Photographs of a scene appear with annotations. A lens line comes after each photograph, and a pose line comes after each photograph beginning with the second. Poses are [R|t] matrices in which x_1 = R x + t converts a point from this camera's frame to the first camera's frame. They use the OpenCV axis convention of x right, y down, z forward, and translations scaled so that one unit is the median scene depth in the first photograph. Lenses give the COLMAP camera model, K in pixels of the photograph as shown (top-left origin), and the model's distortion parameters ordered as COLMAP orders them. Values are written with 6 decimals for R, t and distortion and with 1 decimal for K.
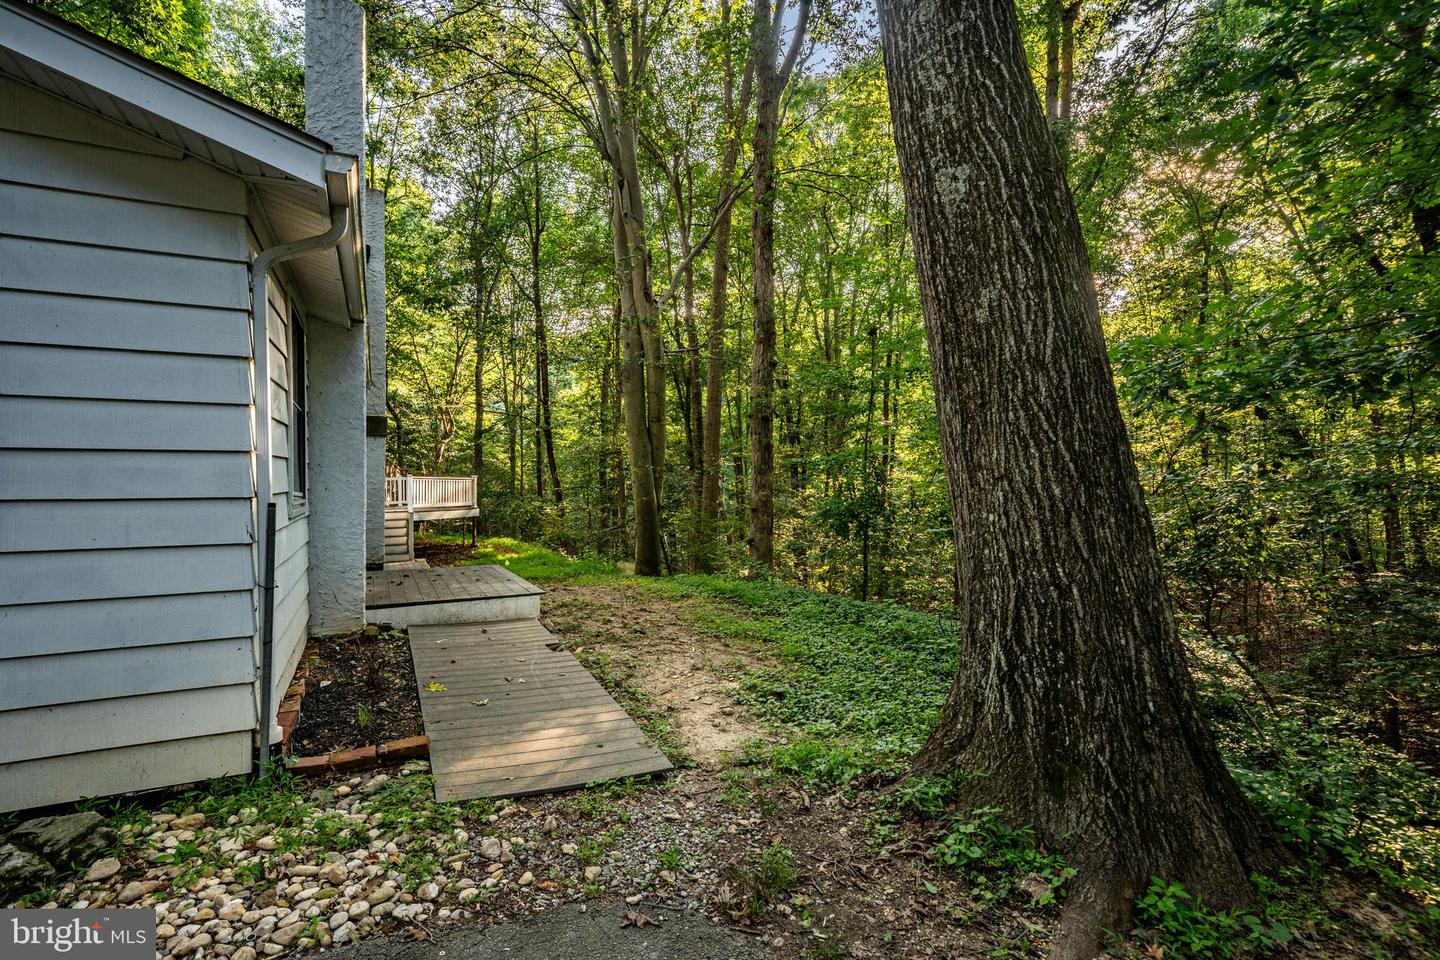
lens RADIAL K [[695.3, 0, 711.7], [0, 695.3, 485.2], [0, 0, 1]] dist [0.009570, -0.000166]
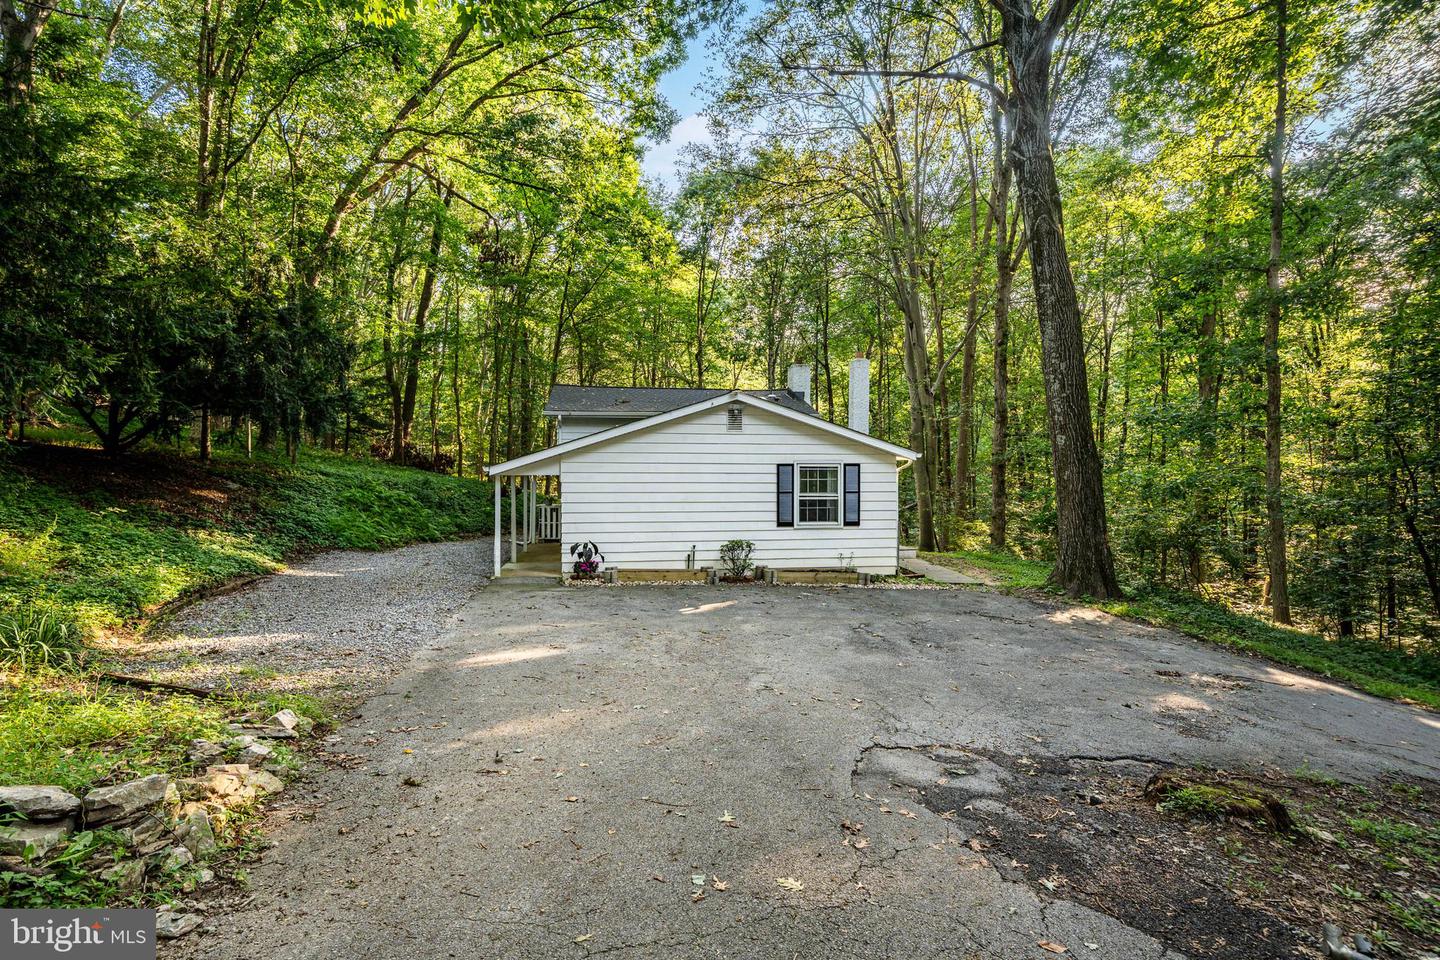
lens RADIAL K [[695.3, 0, 710.5], [0, 695.3, 484.0], [0, 0, 1]] dist [0.009570, -0.000166]
pose [[0.953878, 0.007775, -0.300092, -0.051632], [-0.005873, 0.999957, 0.007240, -0.031159], [0.300136, -0.005143, 0.953883, -0.490754]]
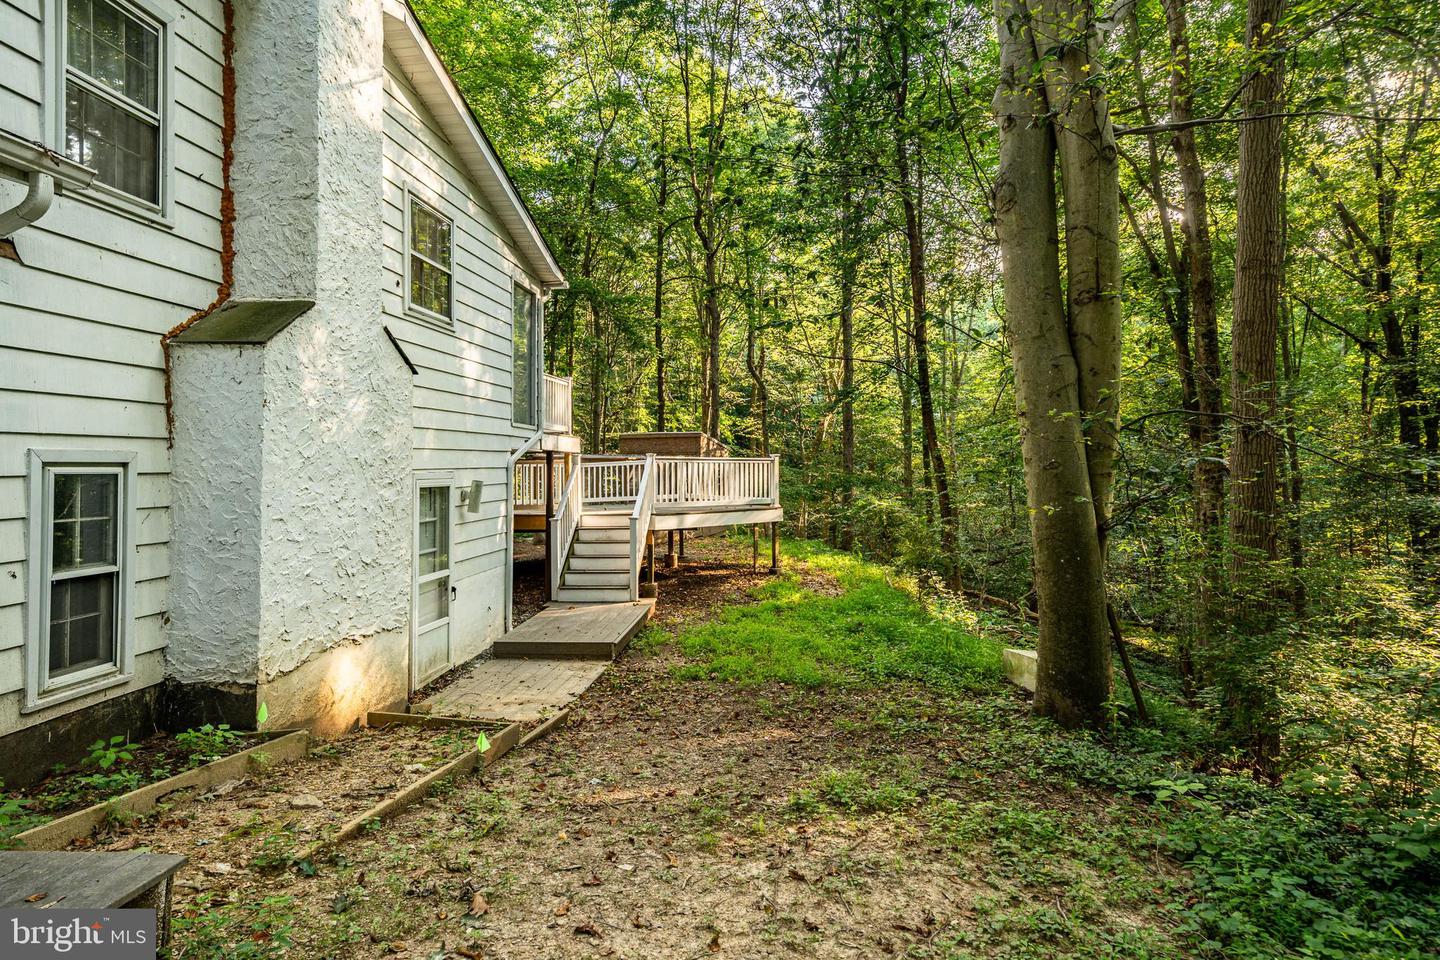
lens RADIAL K [[789.9, 0, 713.1], [0, 789.9, 438.7], [0, 0, 1]] dist [-0.003314, 0.000031]
pose [[0.847426, -0.015195, -0.530697, -0.017529], [-0.001766, 0.999504, -0.031438, -0.004592], [0.530911, 0.027579, 0.846978, 0.336980]]
